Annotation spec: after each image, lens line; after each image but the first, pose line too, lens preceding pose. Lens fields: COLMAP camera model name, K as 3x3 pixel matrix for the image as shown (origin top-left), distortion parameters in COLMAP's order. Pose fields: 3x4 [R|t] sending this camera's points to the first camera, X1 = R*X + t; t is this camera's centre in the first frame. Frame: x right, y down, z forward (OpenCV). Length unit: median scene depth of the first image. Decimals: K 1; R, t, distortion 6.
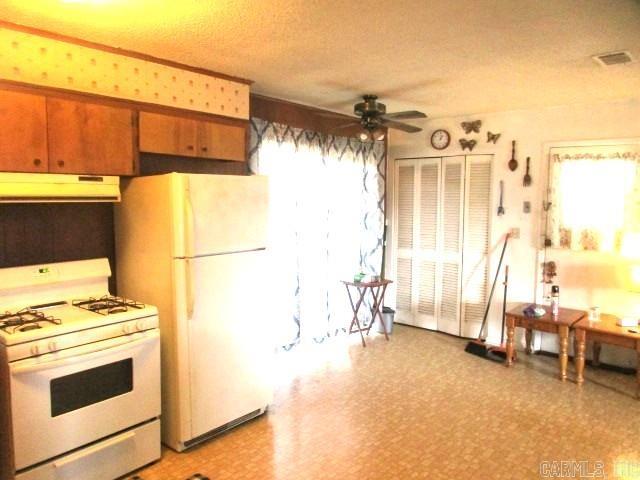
lens RADIAL K [[473.6, 0, 334.2], [0, 473.6, 231.0], [0, 0, 1]] dist [0.007760, -0.039499]
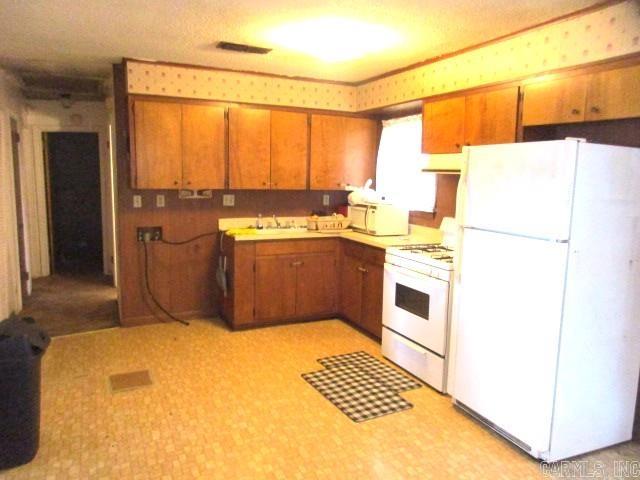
lens RADIAL K [[473.6, 0, 334.2], [0, 473.6, 231.0], [0, 0, 1]] dist [0.007760, -0.039499]
pose [[-0.422209, 0.095301, -0.901475, 0.805539], [-0.091245, 0.984940, 0.146859, -0.066847], [0.901895, 0.144260, -0.407155, 1.239007]]
